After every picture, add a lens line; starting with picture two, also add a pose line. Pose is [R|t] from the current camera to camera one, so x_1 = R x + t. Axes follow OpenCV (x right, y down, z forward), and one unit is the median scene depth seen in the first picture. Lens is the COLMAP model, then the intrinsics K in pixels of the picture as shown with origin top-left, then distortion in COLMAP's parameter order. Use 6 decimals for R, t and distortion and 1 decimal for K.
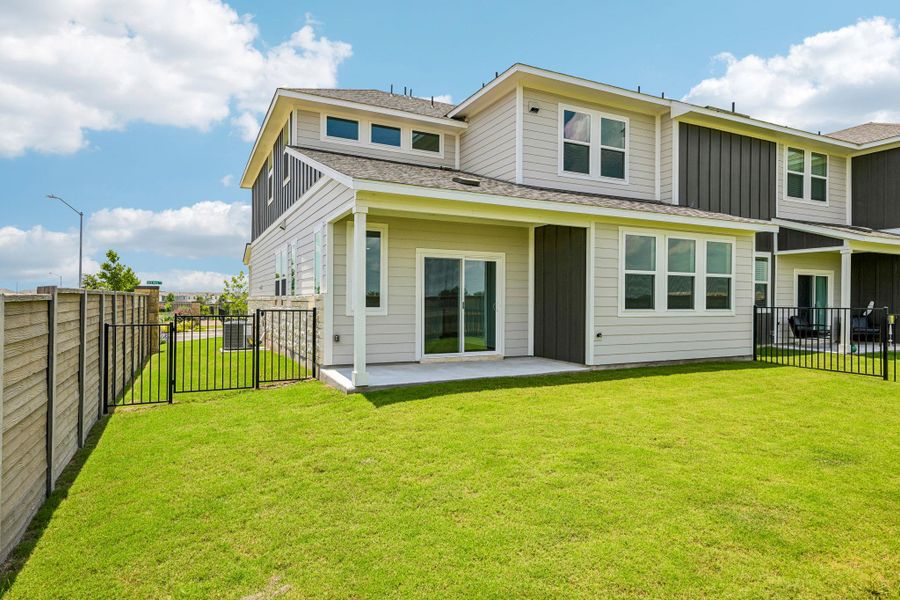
lens RADIAL K [[530.9, 0, 420.3], [0, 530.9, 302.6], [0, 0, 1]] dist [0.012741, -0.004360]
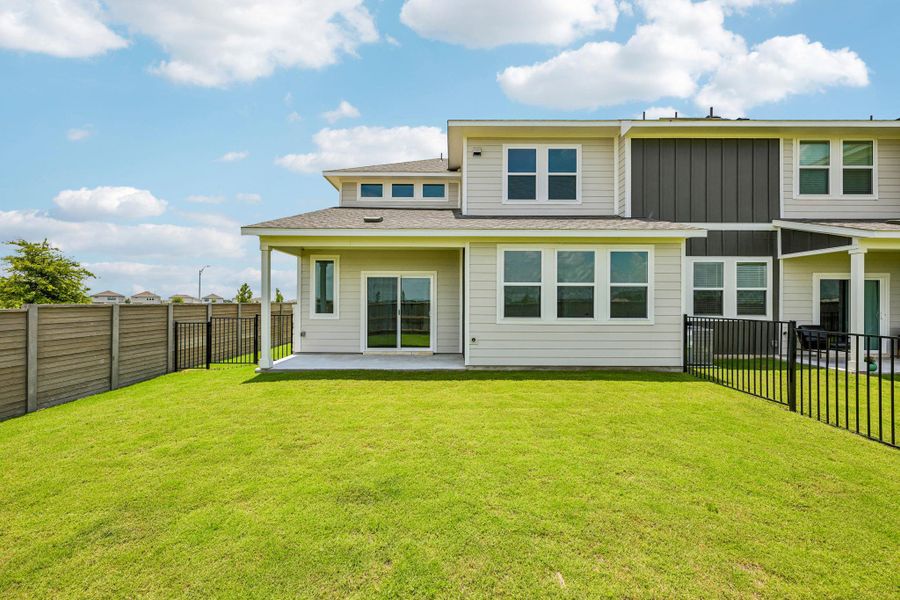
lens RADIAL K [[353.6, 0, 436.8], [0, 353.6, 302.4], [0, 0, 1]] dist [-0.003346, 0.000132]
pose [[0.895016, -0.002968, -0.446025, 0.494596], [0.000097, 0.999979, -0.006458, -0.012046], [0.446035, 0.005737, 0.894997, 0.226050]]
